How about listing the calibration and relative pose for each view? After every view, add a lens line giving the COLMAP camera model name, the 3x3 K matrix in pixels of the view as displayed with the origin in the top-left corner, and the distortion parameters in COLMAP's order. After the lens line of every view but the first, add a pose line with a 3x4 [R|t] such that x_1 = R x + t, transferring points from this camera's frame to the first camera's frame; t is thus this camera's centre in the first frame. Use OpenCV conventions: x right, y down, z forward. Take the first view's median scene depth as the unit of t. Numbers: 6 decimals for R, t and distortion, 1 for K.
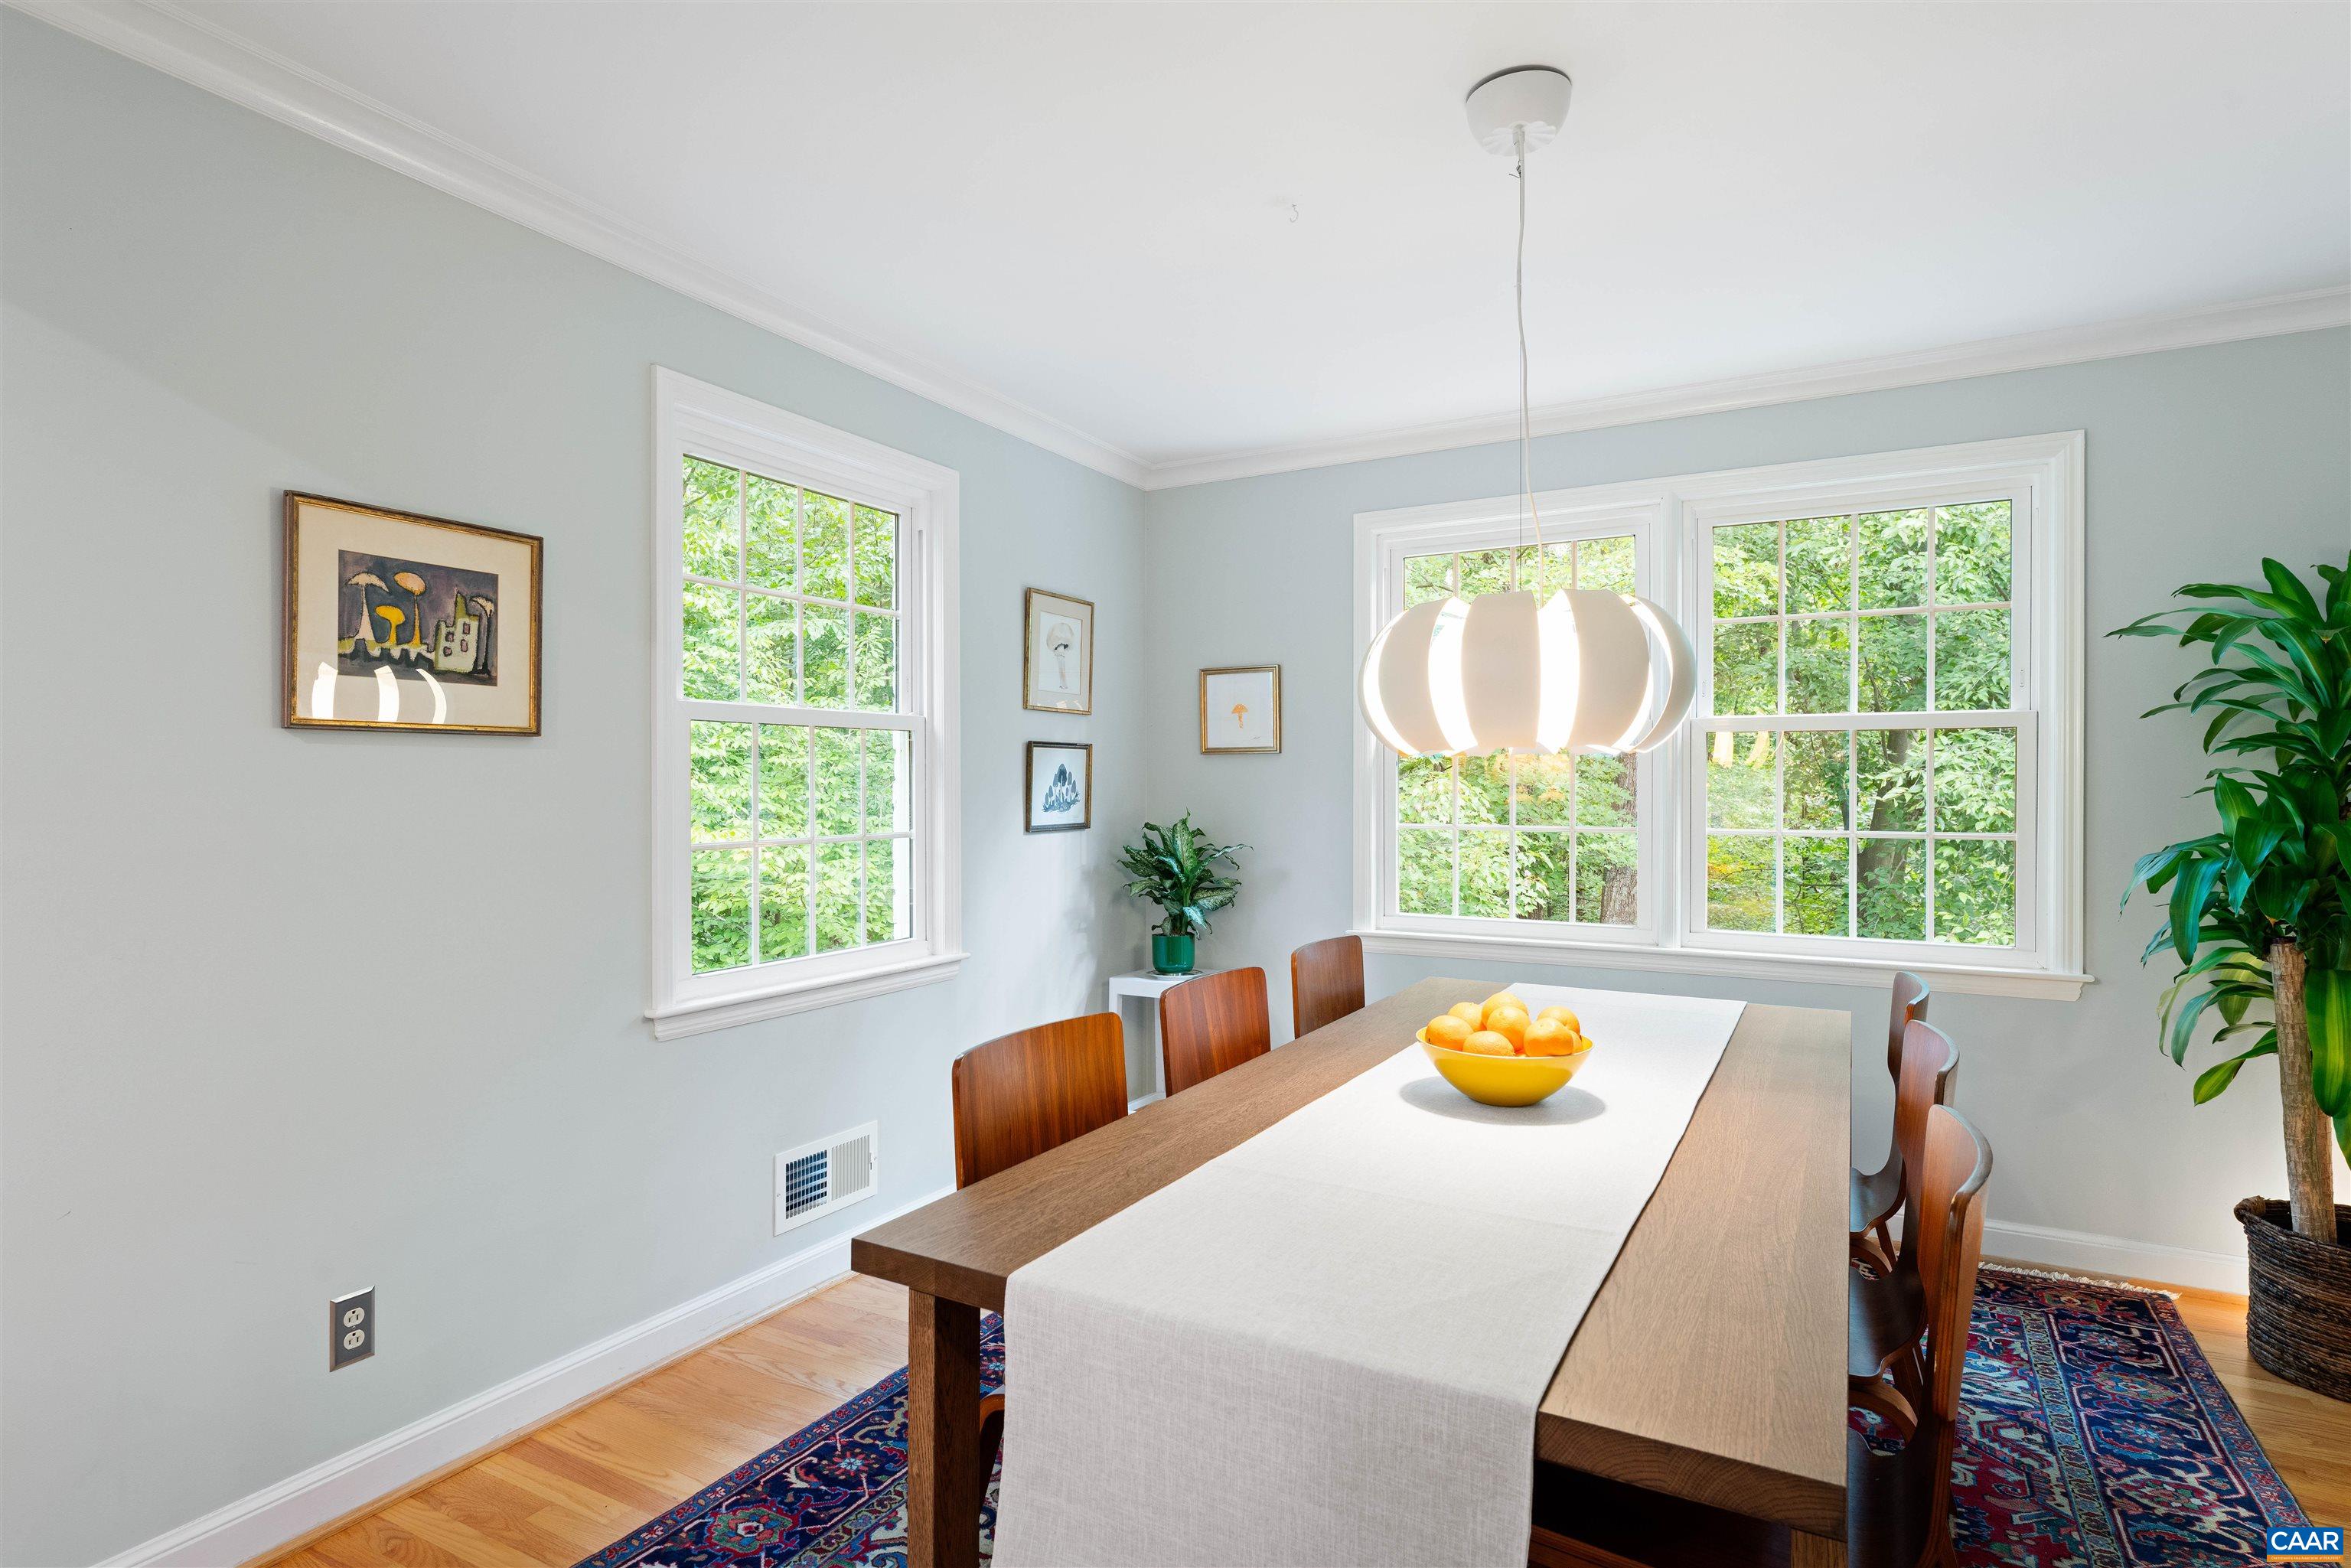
lens RADIAL K [[1219.2, 0, 1172.0], [0, 1219.2, 782.0], [0, 0, 1]] dist [-0.000719, -0.000251]
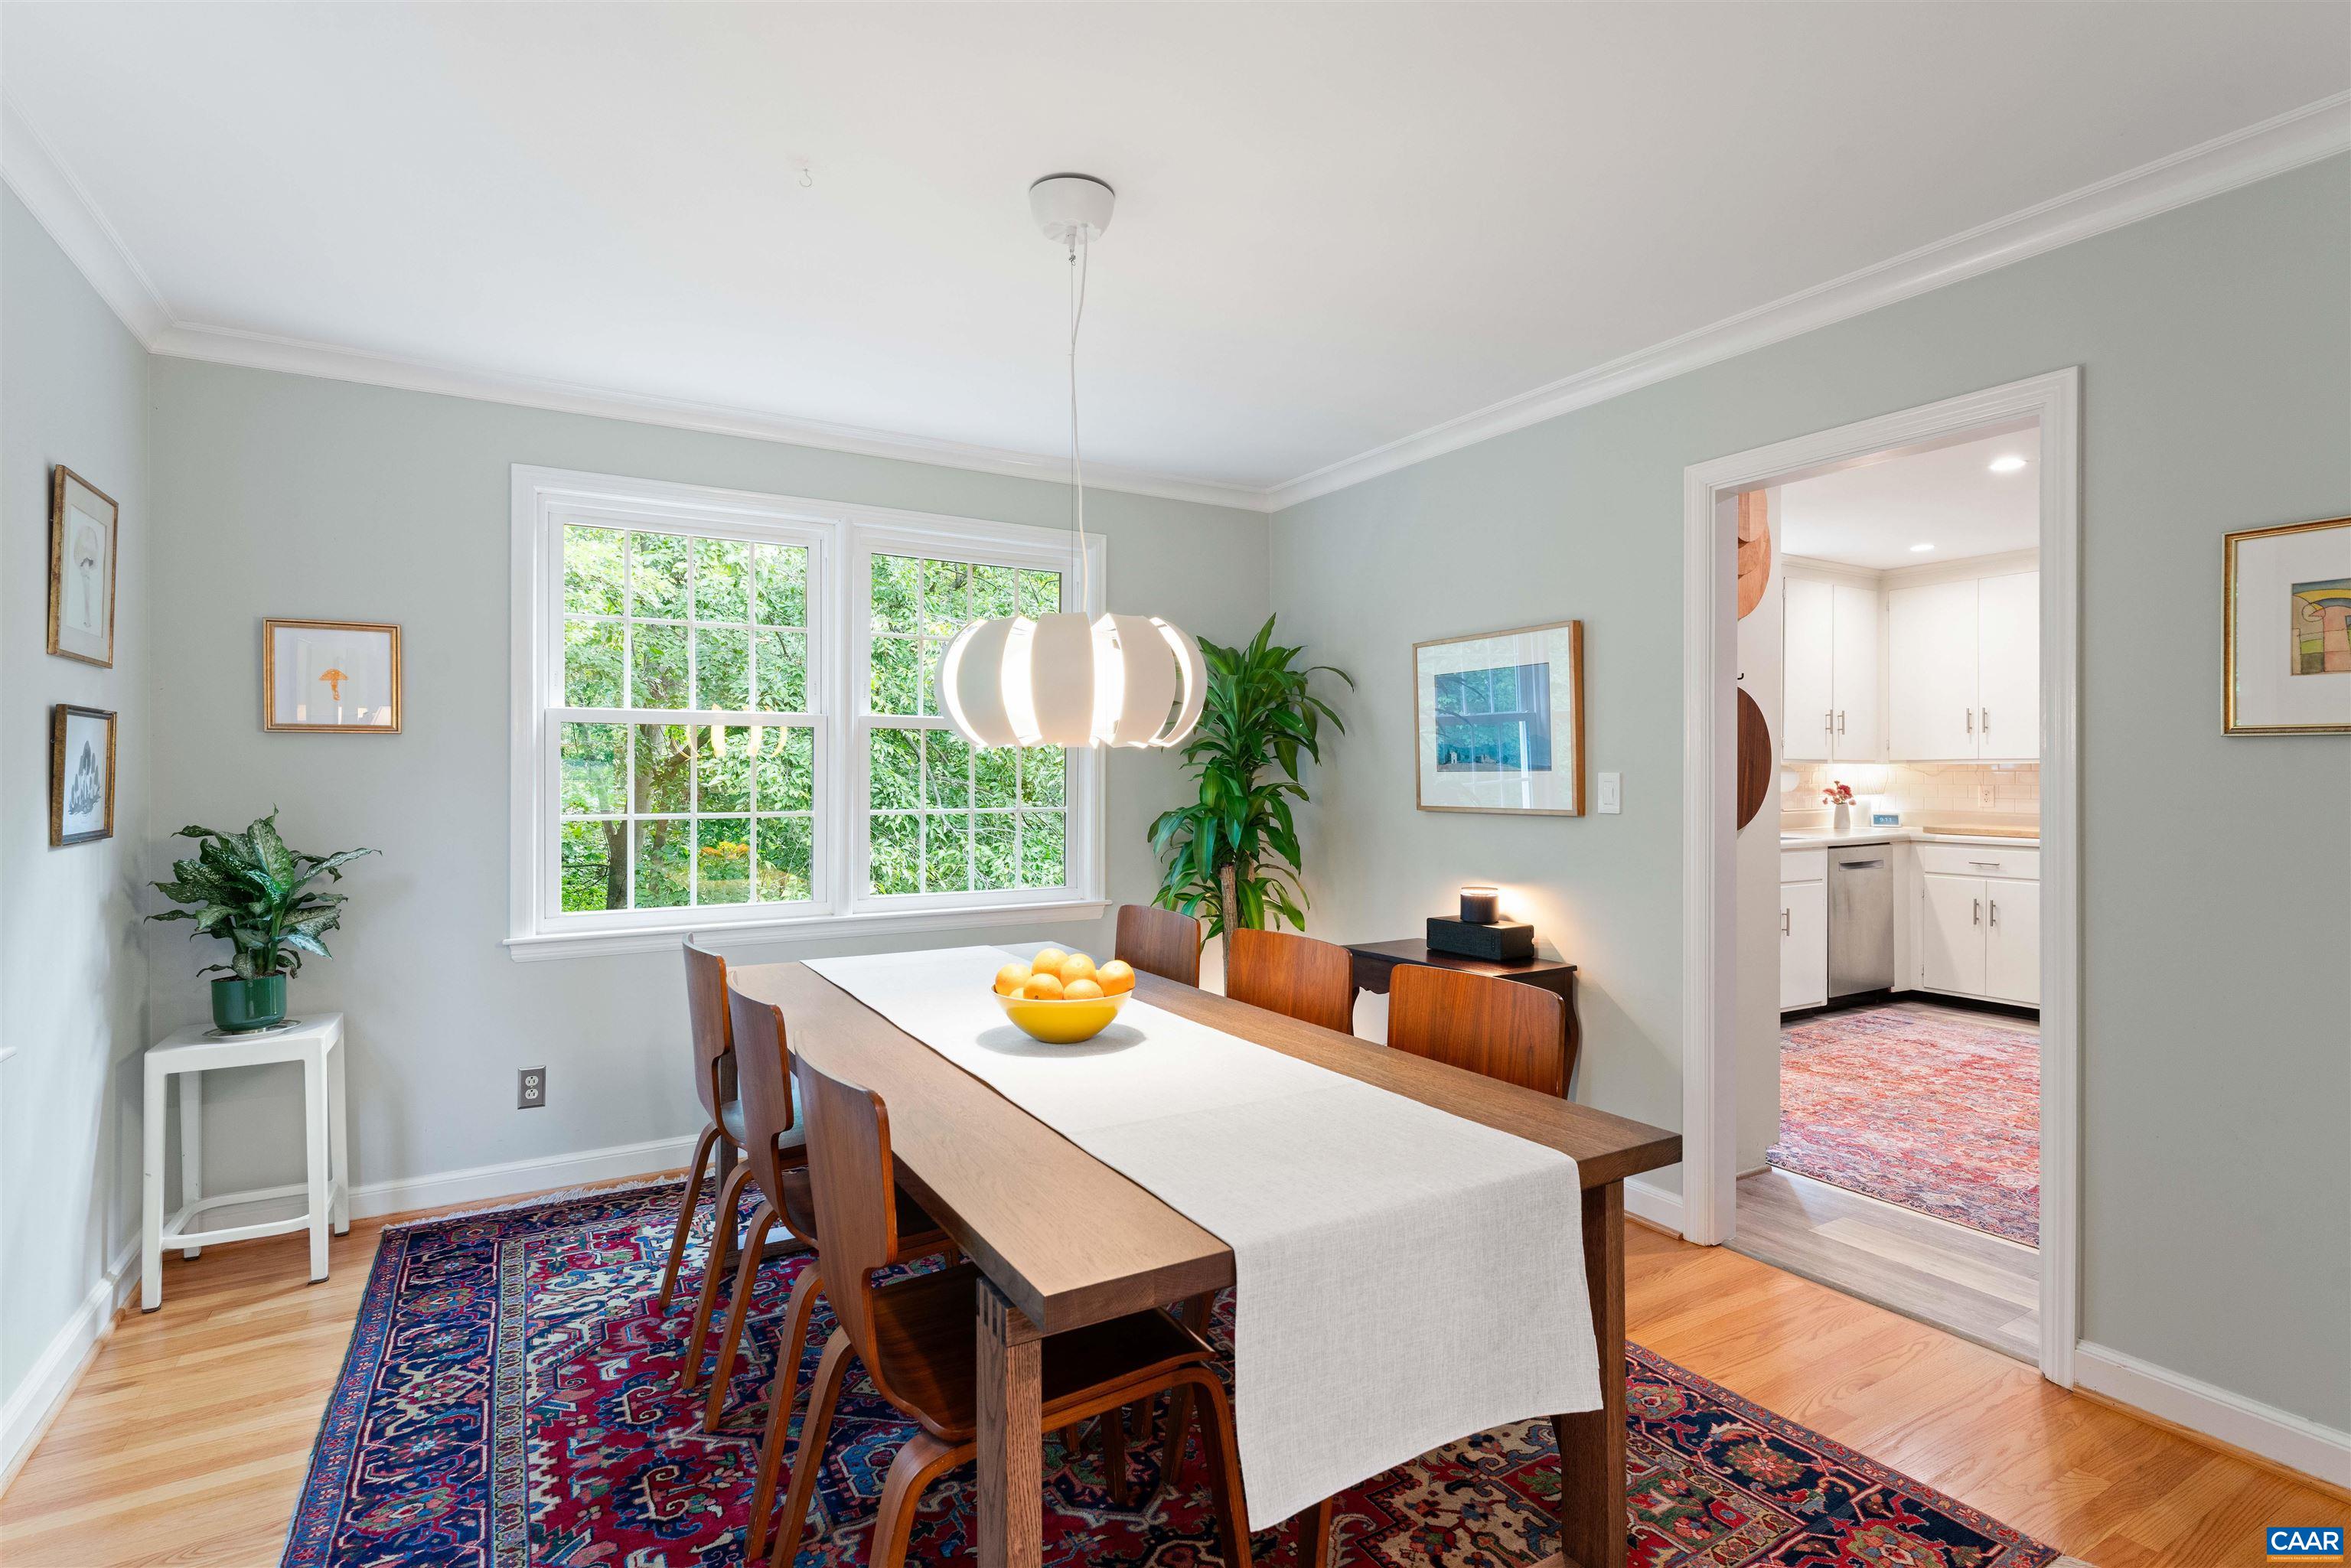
lens RADIAL K [[1134.3, 0, 1174.3], [0, 1134.3, 772.1], [0, 0, 1]] dist [-0.009353, -0.000423]
pose [[0.496800, 0.000500, 0.867865, -0.335273], [-0.001984, 0.999998, 0.000559, 0.000486], [-0.867863, -0.002000, 0.496800, 0.192821]]
